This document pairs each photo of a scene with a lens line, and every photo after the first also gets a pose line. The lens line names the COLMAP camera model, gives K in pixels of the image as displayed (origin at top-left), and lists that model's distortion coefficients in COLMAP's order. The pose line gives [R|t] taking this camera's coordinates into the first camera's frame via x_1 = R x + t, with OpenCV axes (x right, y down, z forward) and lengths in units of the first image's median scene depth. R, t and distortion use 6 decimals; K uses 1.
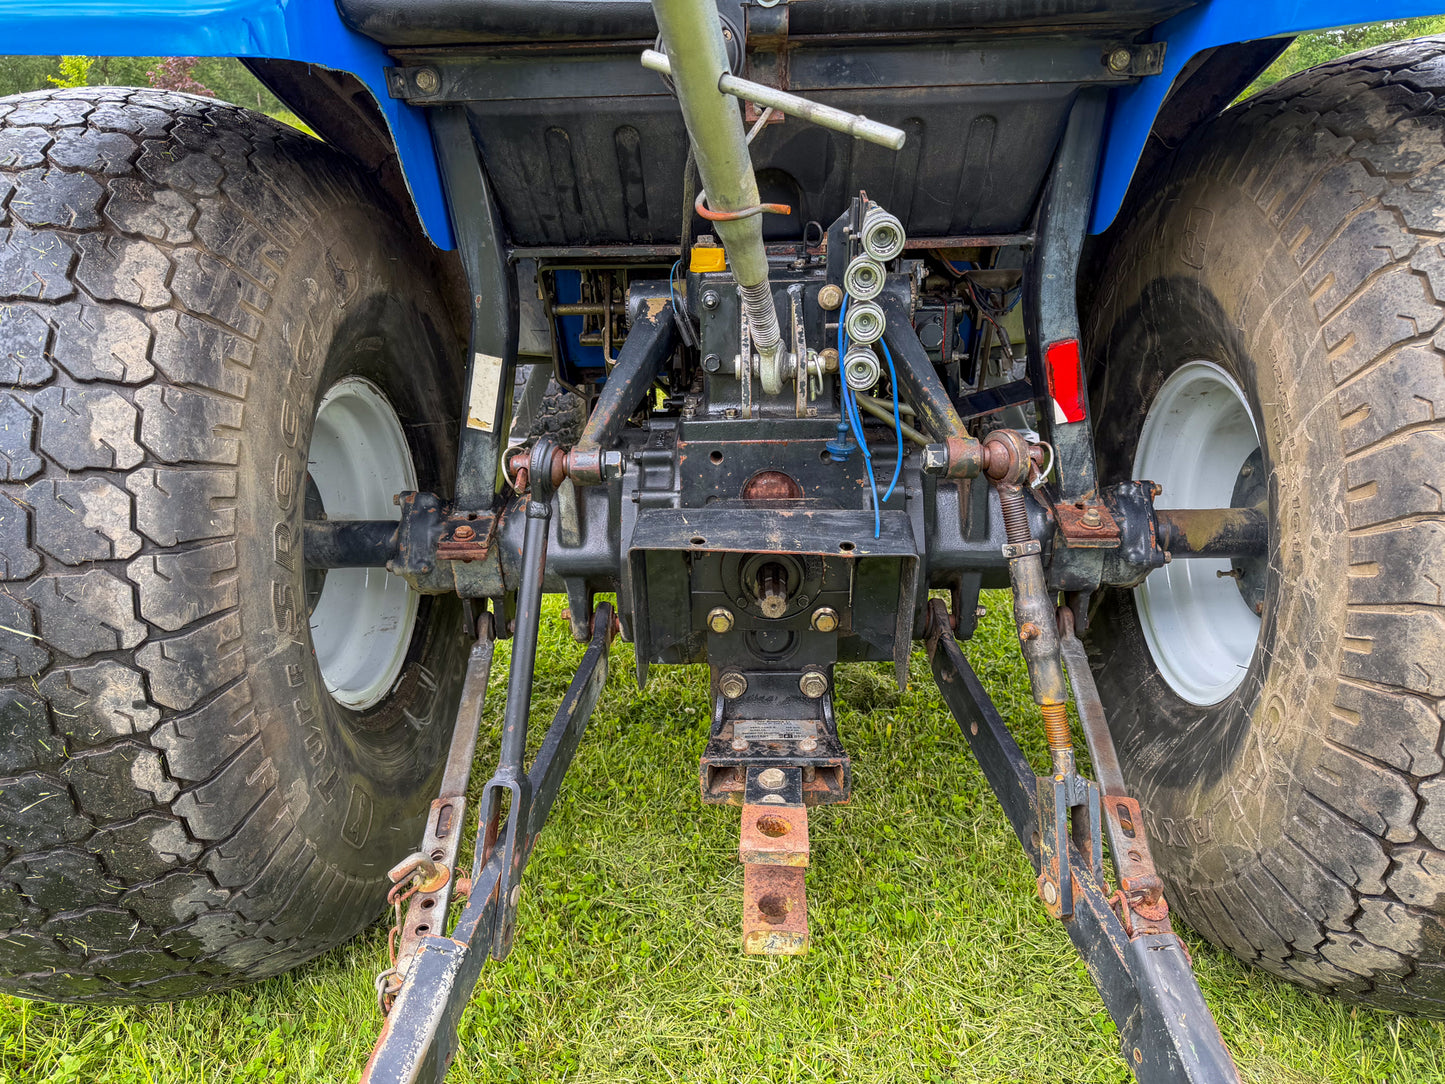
lens RADIAL K [[1014.7, 0, 721.3], [0, 1014.7, 544.7], [0, 0, 1]] dist [0.045046, -0.046599]
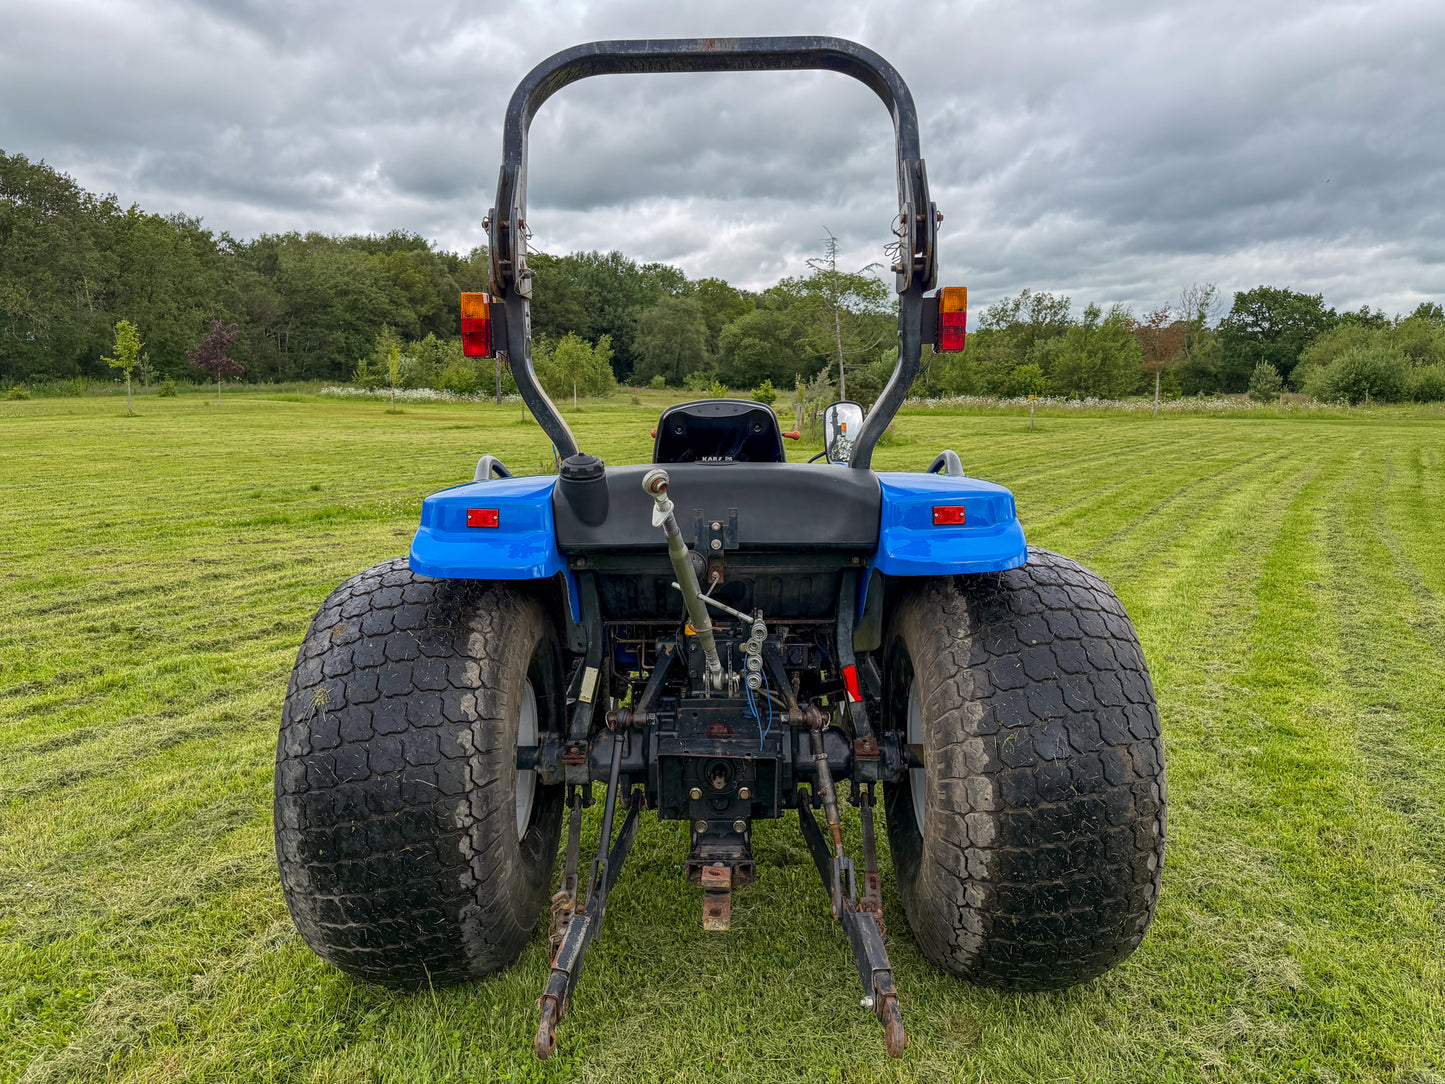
lens RADIAL K [[1024.3, 0, 721.4], [0, 1024.3, 537.9], [0, 0, 1]] dist [0.102901, -0.002216]
pose [[0.999795, 0.012411, 0.016019, 0.013369], [-0.008169, 0.970281, -0.241843, 0.087959], [-0.018545, 0.241662, 0.970183, -1.415252]]
